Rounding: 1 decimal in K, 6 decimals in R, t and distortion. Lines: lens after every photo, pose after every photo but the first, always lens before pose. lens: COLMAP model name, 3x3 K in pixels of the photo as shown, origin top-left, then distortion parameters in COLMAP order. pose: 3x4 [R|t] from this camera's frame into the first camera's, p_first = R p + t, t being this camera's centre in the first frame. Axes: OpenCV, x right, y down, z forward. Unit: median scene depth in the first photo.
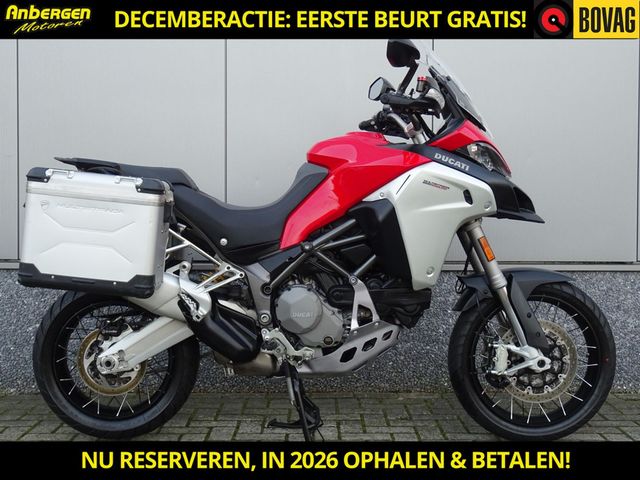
lens RADIAL K [[880.9, 0, 320.0], [0, 880.9, 240.0], [0, 0, 1]] dist [0.002553, -0.003288]
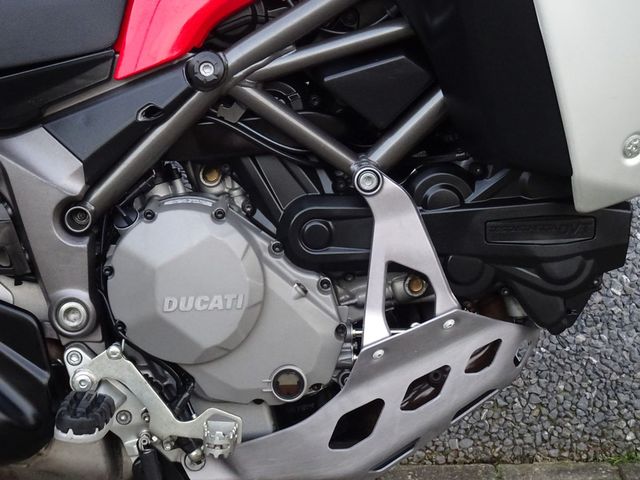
lens RADIAL K [[1643.0, 0, 320.0], [0, 1643.0, 240.0], [0, 0, 1]] dist [-0.019820, 0.012352]
pose [[0.999696, -0.023635, 0.007003, 0.017272], [0.022570, 0.991837, 0.125498, -0.003616], [-0.009912, -0.125301, 0.992069, 0.451080]]
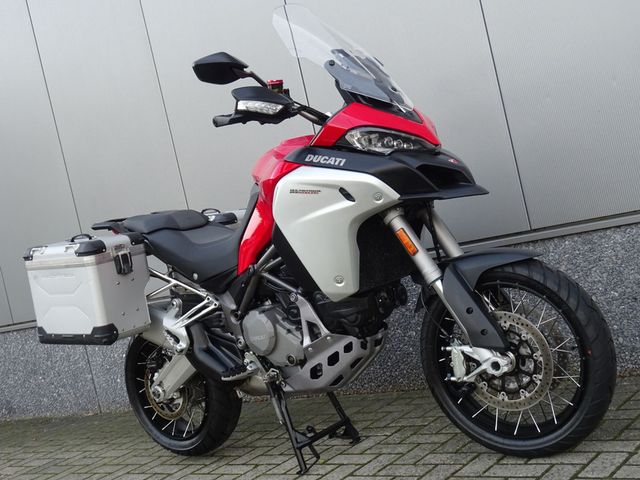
lens RADIAL K [[880.9, 0, 320.0], [0, 880.9, 240.0], [0, 0, 1]] dist [0.002553, -0.003288]
pose [[0.756967, -0.160728, -0.633378, 0.673155], [0.204784, 0.978800, -0.003641, -0.006027], [0.620536, -0.126950, 0.773834, 0.276640]]
